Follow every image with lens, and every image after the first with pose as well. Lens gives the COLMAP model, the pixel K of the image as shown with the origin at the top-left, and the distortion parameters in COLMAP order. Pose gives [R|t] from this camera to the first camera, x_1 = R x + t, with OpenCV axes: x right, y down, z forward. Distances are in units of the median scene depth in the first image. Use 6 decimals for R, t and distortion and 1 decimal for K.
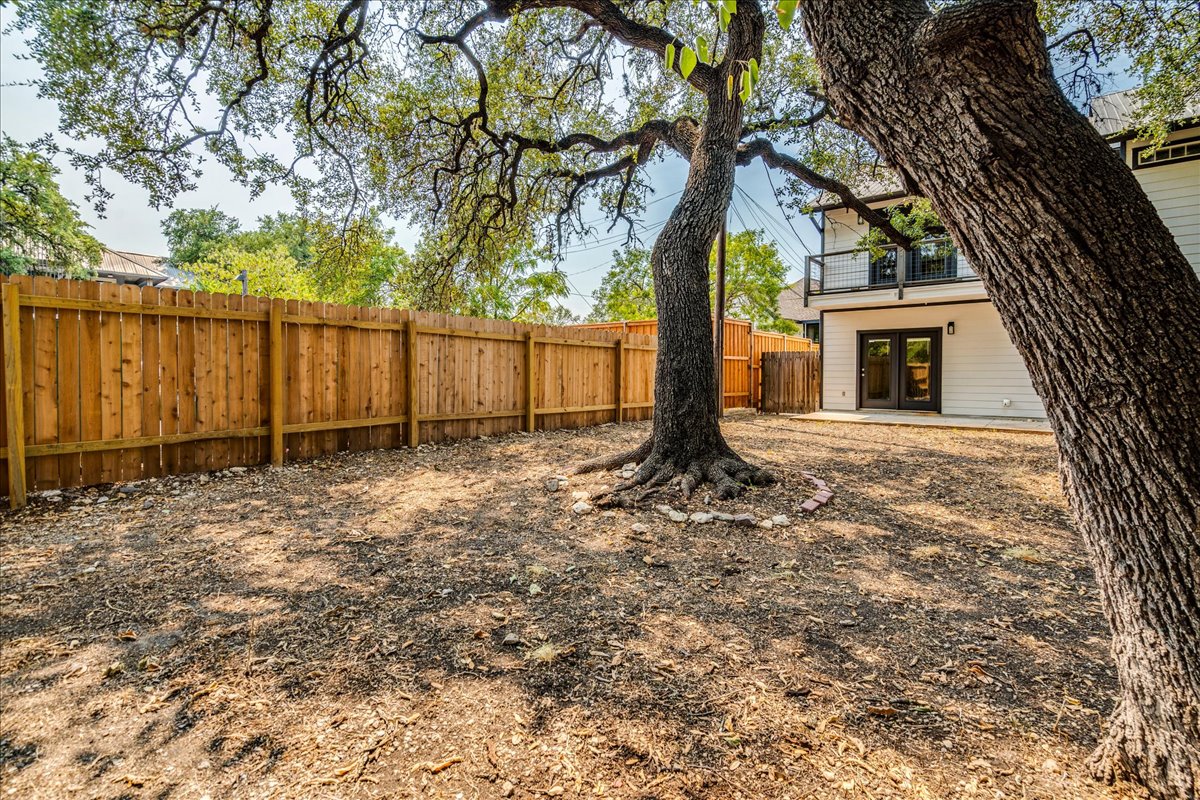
lens RADIAL K [[565.6, 0, 600.0], [0, 565.6, 400.0], [0, 0, 1]] dist [-0.000261, -0.011285]
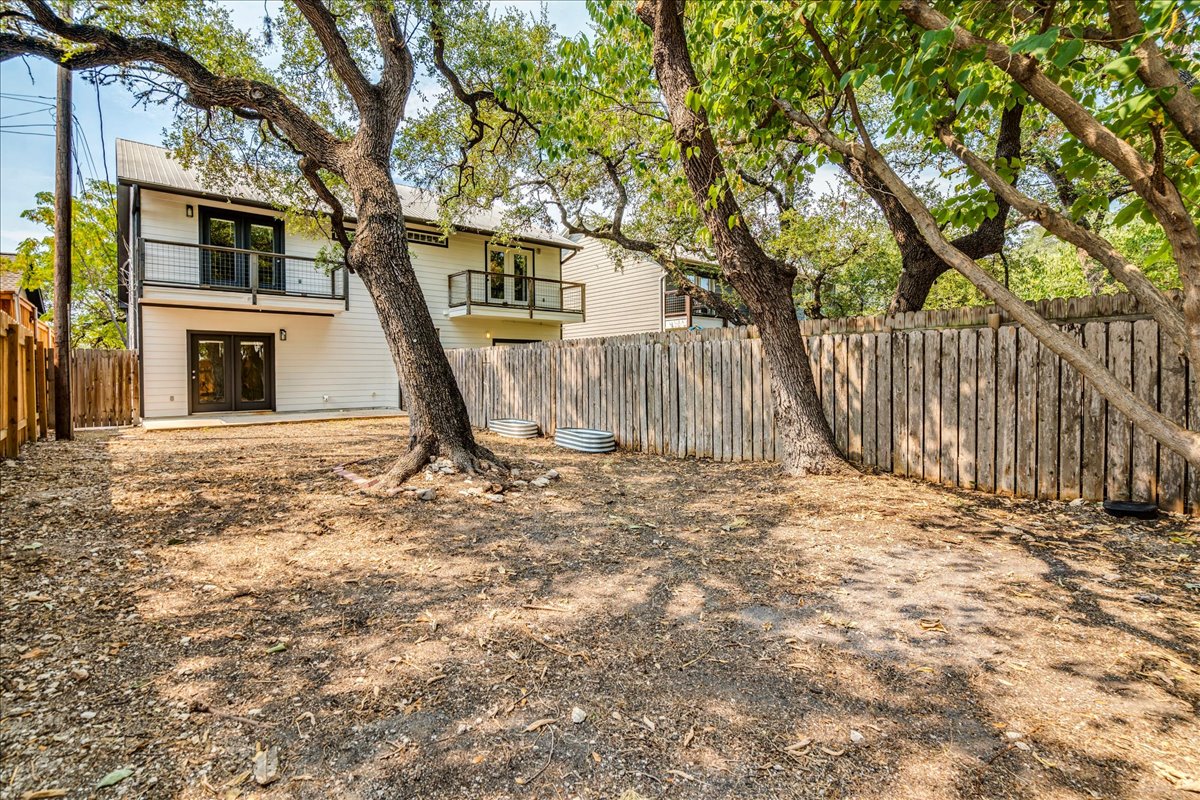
lens RADIAL K [[545.6, 0, 600.0], [0, 545.6, 400.0], [0, 0, 1]] dist [0.000730, 0.000048]
pose [[0.147171, -0.055816, 0.987535, -0.363313], [0.052491, 0.997440, 0.048553, -0.016859], [-0.987717, 0.044691, 0.149724, 0.214803]]
